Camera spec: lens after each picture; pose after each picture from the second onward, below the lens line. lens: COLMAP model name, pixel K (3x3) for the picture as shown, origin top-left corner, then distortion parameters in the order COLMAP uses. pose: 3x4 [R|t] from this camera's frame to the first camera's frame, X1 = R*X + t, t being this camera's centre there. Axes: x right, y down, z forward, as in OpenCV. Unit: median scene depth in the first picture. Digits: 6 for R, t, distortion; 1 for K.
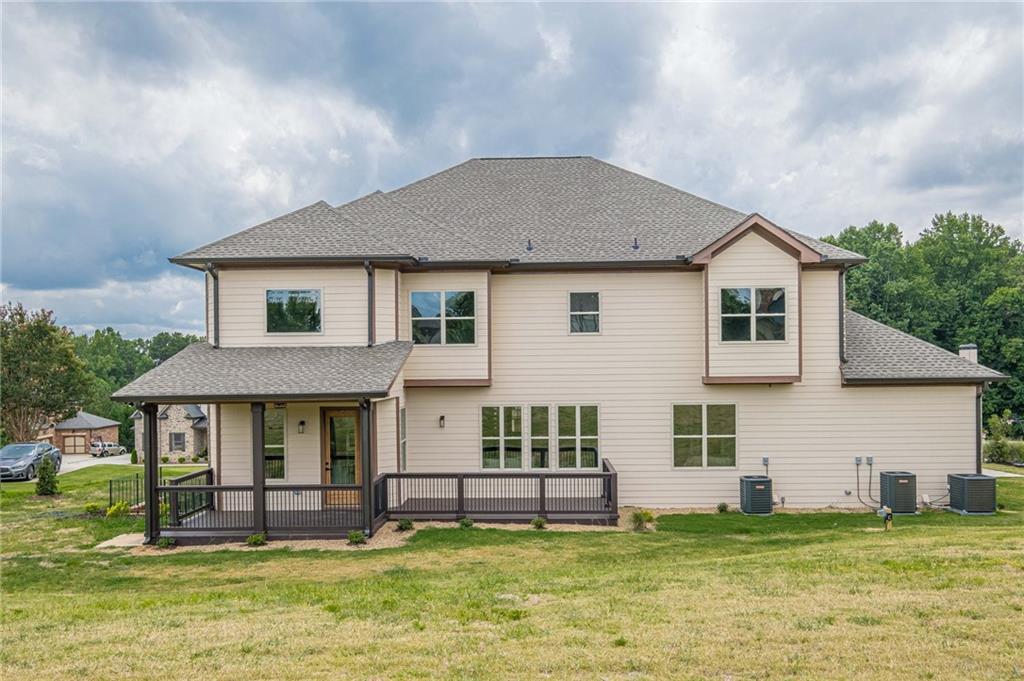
lens RADIAL K [[840.6, 0, 507.9], [0, 840.6, 366.1], [0, 0, 1]] dist [0.007722, 0.008069]
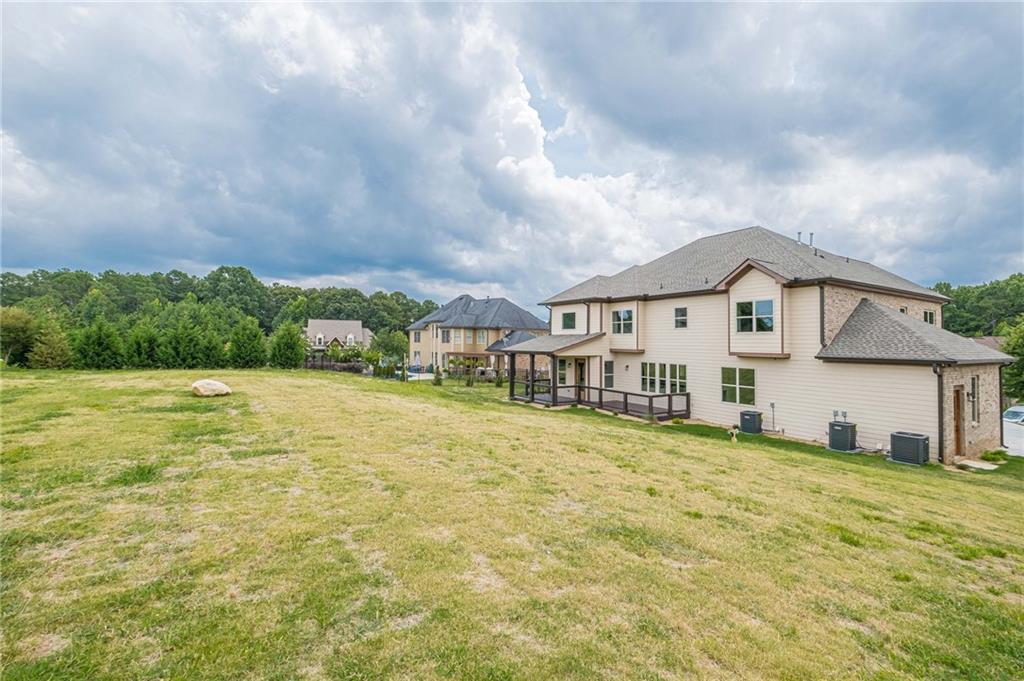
lens RADIAL K [[451.1, 0, 513.5], [0, 451.1, 338.9], [0, 0, 1]] dist [-0.002416, -0.000095]
pose [[0.533498, 0.012916, -0.845703, 0.785118], [-0.014946, 0.999871, 0.005842, -0.013980], [0.845669, 0.009523, 0.533622, 0.096647]]
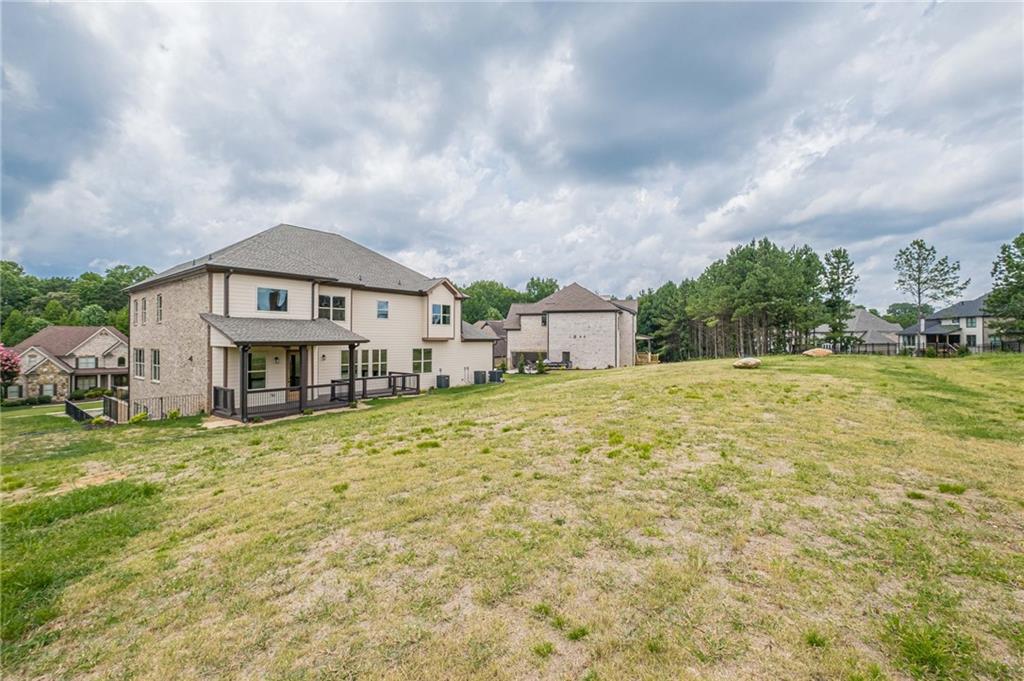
lens RADIAL K [[451.1, 0, 528.4], [0, 451.1, 337.2], [0, 0, 1]] dist [-0.002416, -0.000095]
pose [[0.595920, 0.015378, 0.802896, -0.682026], [-0.008169, 0.999881, -0.013088, 0.026662], [-0.803002, 0.001241, 0.595975, -0.079964]]
